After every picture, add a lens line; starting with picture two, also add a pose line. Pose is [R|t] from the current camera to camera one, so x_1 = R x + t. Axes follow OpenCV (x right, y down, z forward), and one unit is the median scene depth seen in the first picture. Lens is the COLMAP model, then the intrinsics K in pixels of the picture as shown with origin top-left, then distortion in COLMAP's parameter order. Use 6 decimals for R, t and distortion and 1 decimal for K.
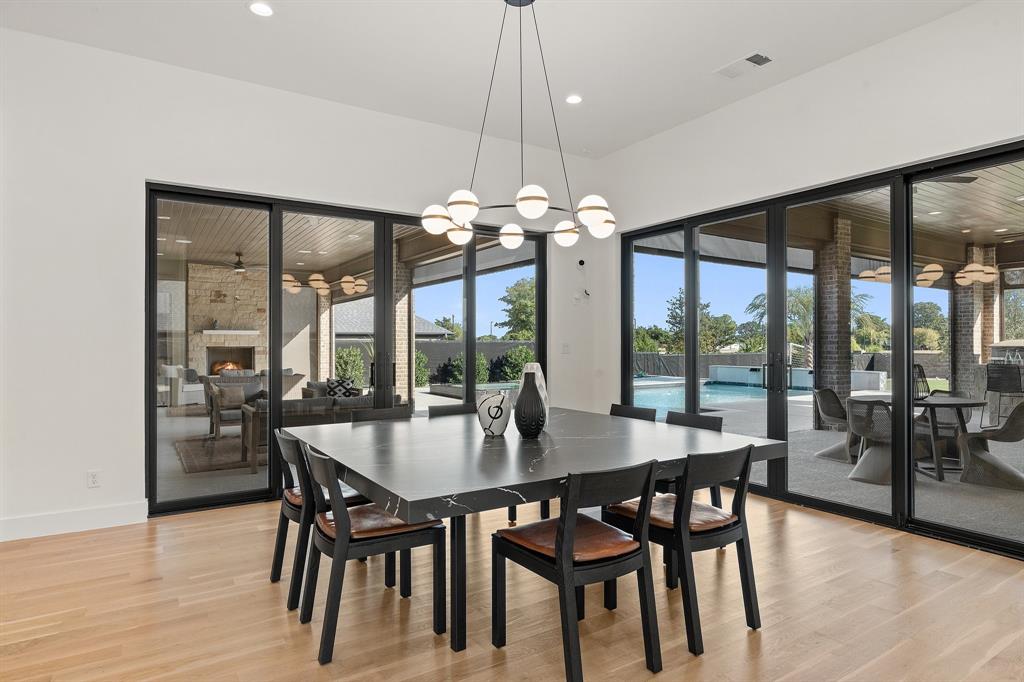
lens RADIAL K [[582.9, 0, 505.8], [0, 582.9, 353.5], [0, 0, 1]] dist [-0.006077, 0.003232]
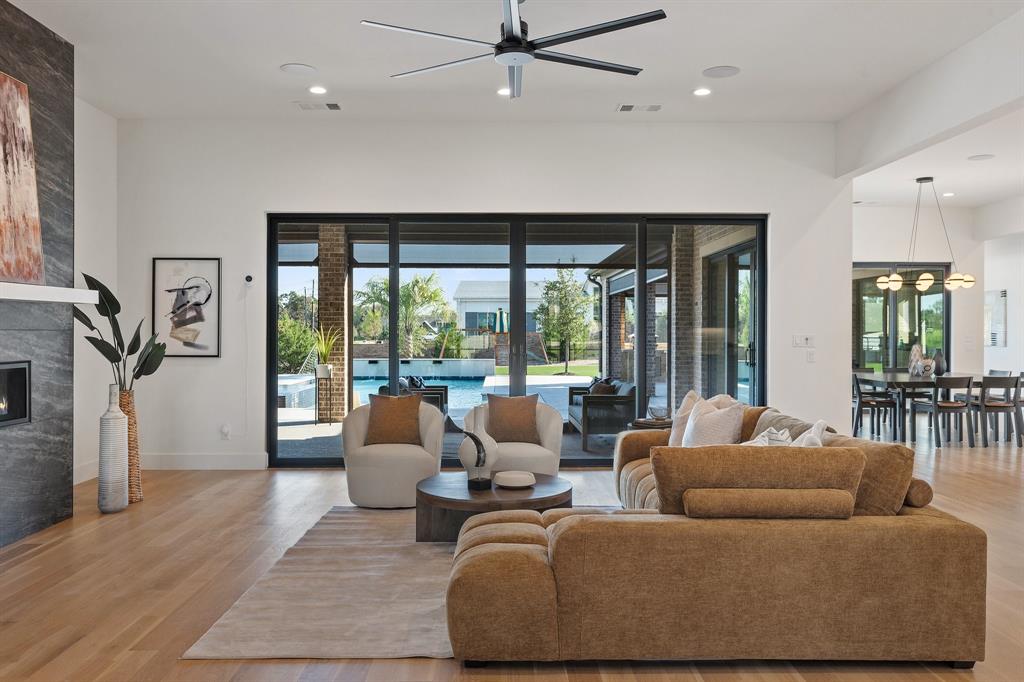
lens RADIAL K [[784.5, 0, 517.6], [0, 784.5, 338.1], [0, 0, 1]] dist [0.004897, 0.003542]
pose [[0.517533, -0.001545, 0.855662, -0.992280], [0.011523, 0.999920, -0.005164, -0.003788], [-0.855585, 0.012533, 0.517510, 0.234469]]
